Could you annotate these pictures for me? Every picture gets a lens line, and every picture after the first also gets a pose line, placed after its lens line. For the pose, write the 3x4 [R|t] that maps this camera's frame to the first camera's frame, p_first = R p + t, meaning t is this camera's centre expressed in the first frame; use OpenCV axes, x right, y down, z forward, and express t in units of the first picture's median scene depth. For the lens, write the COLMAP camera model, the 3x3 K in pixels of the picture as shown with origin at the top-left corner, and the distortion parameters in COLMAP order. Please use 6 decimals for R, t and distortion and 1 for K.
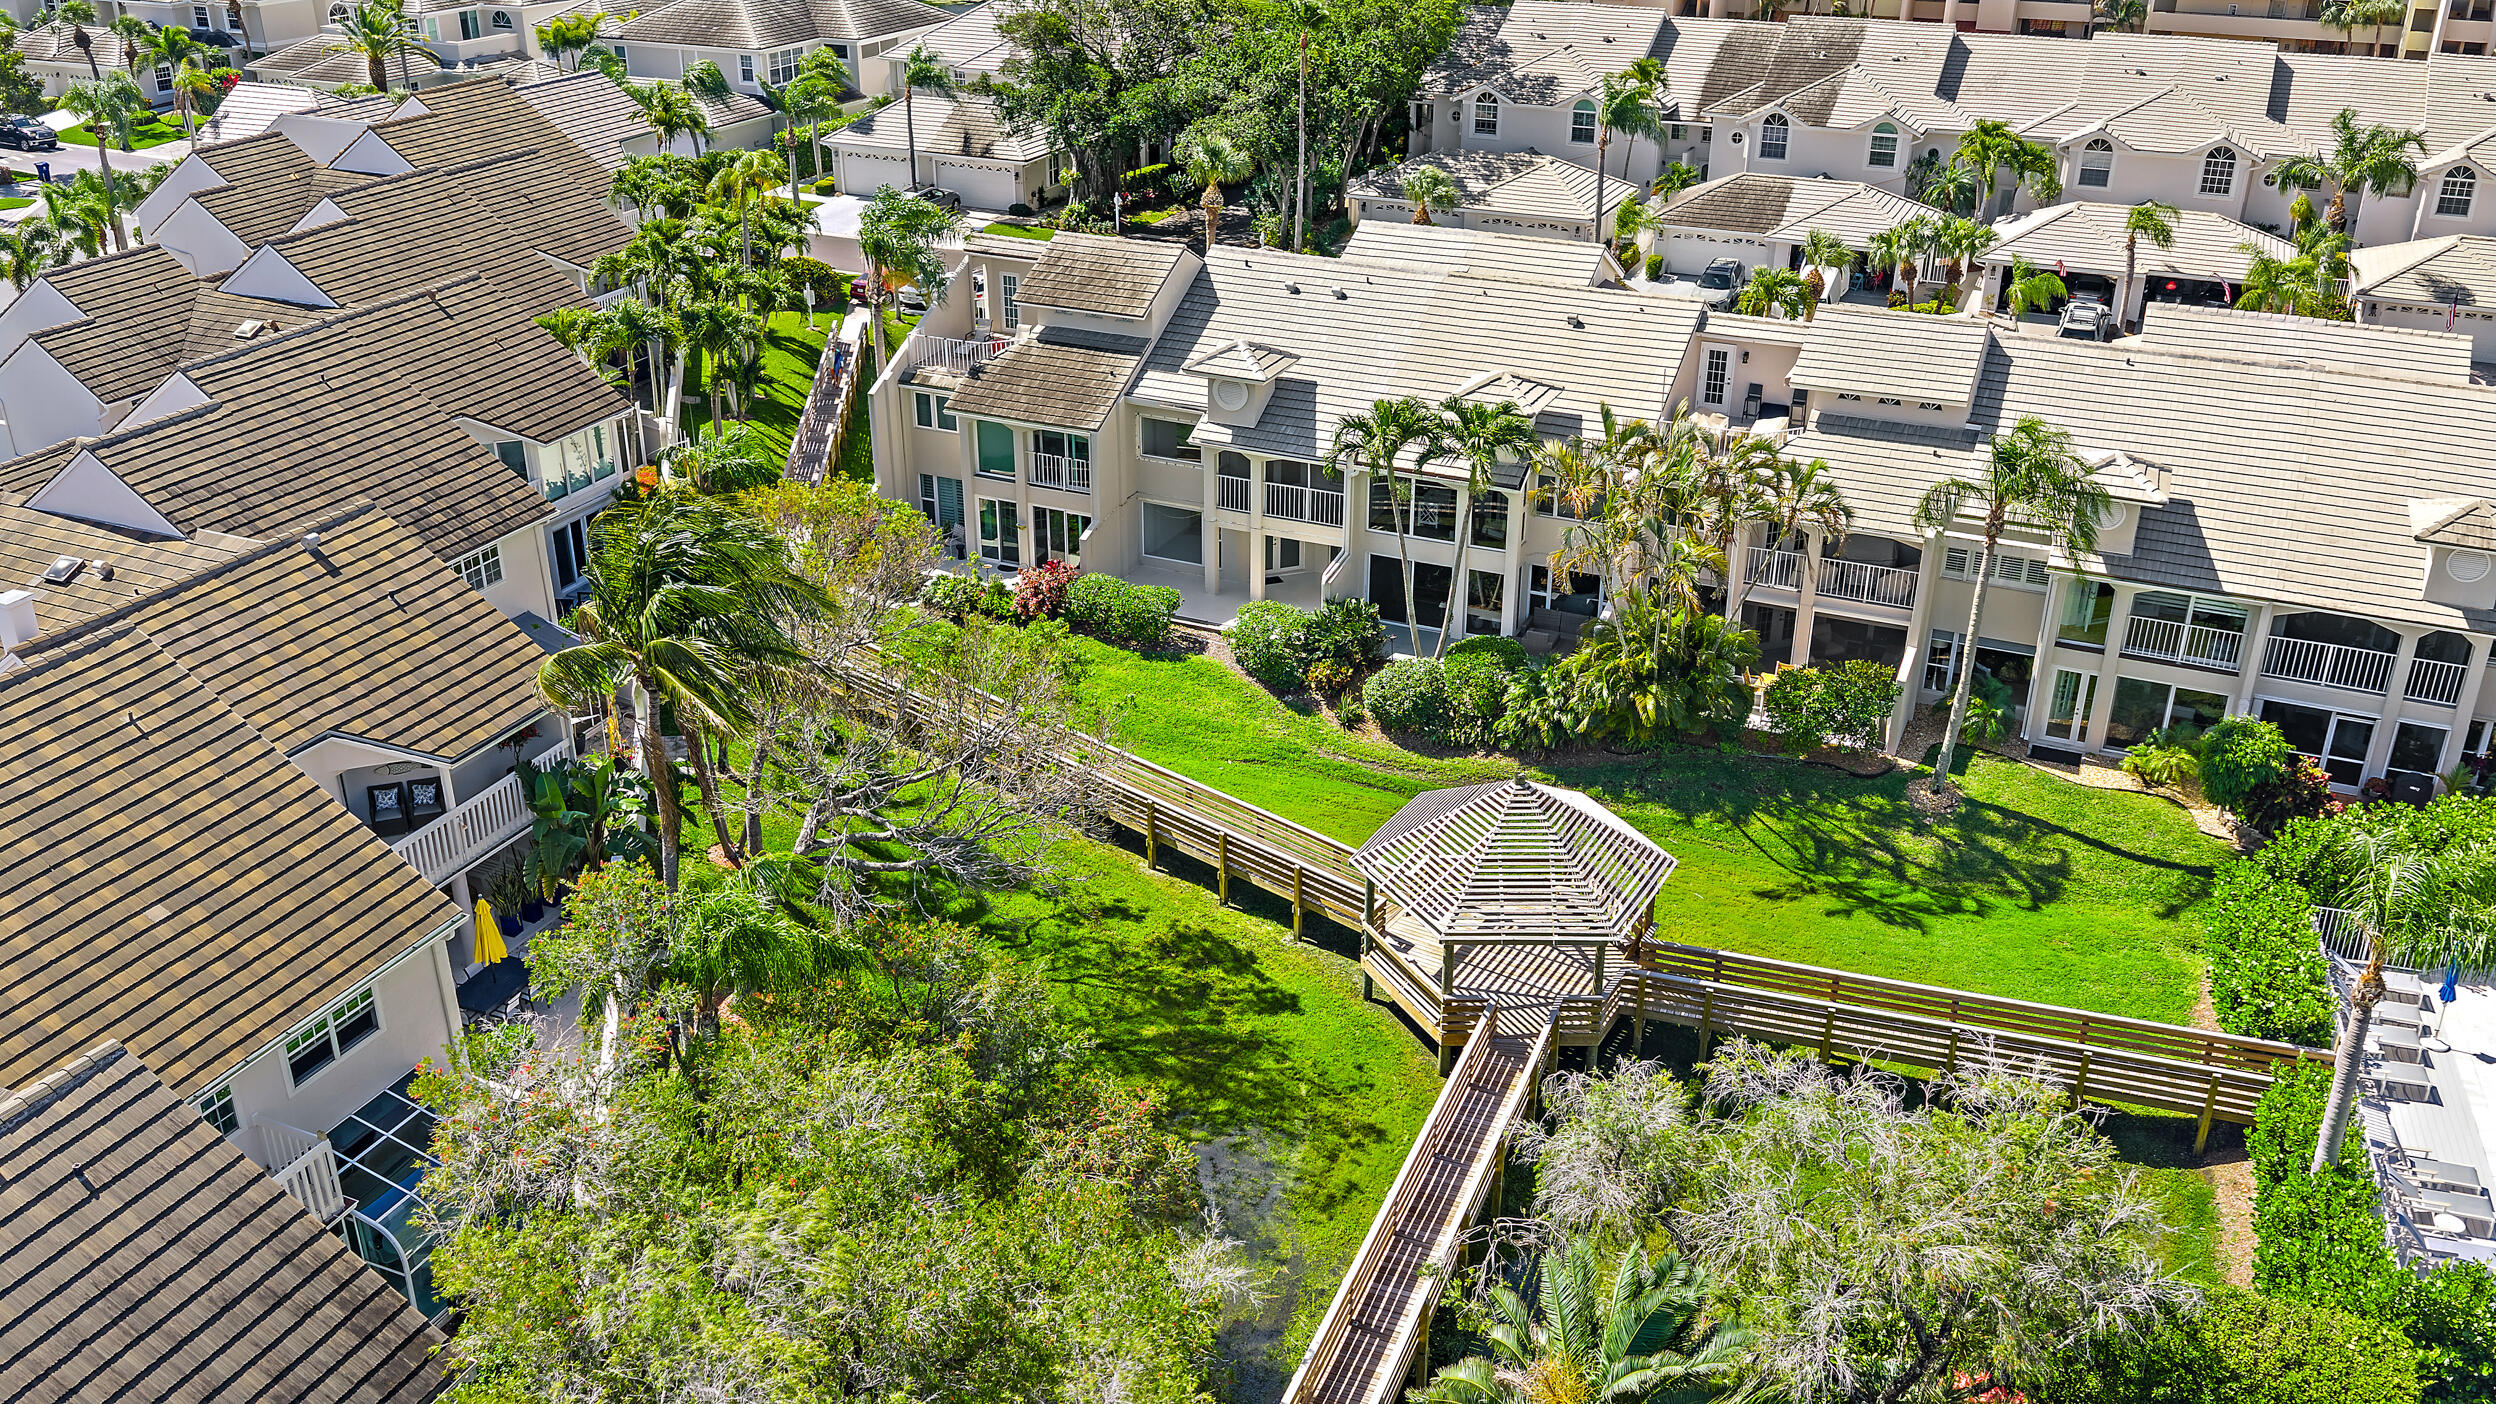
lens RADIAL K [[2137.7, 0, 1248.0], [0, 2137.7, 702.0], [0, 0, 1]] dist [-0.032521, -0.007955]
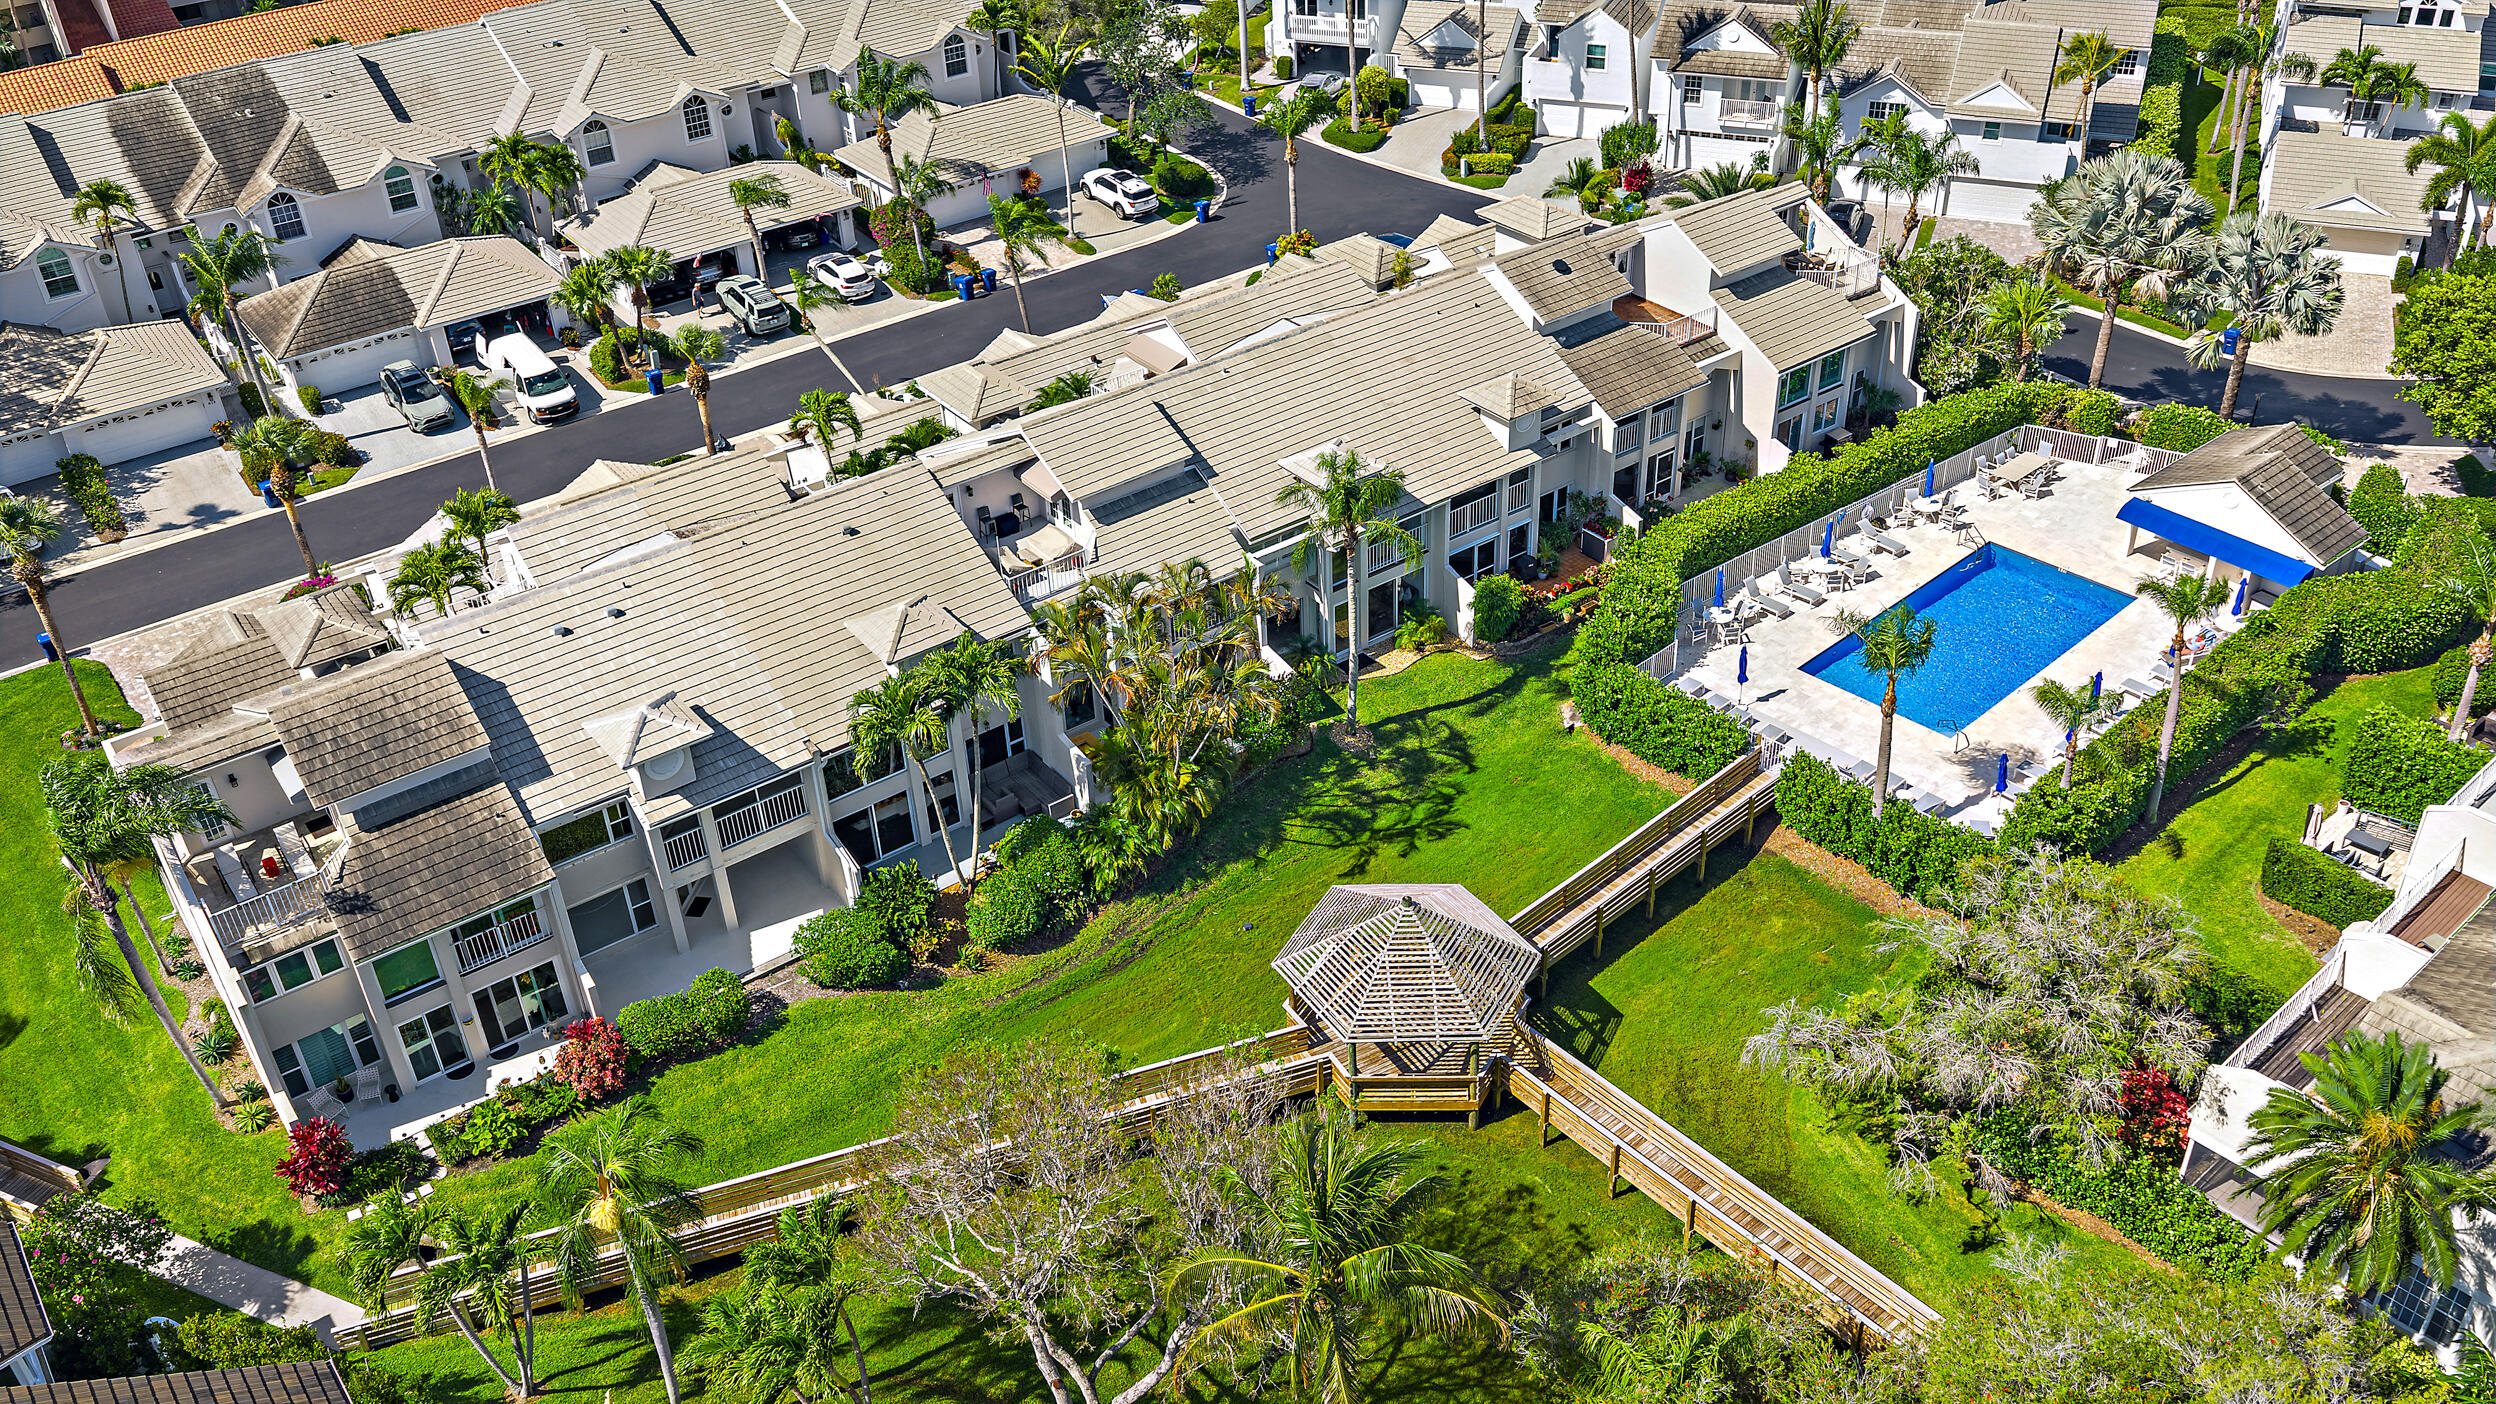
lens RADIAL K [[2137.7, 0, 1248.0], [0, 2137.7, 702.0], [0, 0, 1]] dist [-0.032521, -0.007955]
pose [[0.415853, -0.510747, 0.752465, -0.563705], [0.378230, 0.849580, 0.367635, -0.395120], [-0.827048, 0.131722, 0.546480, 0.262846]]
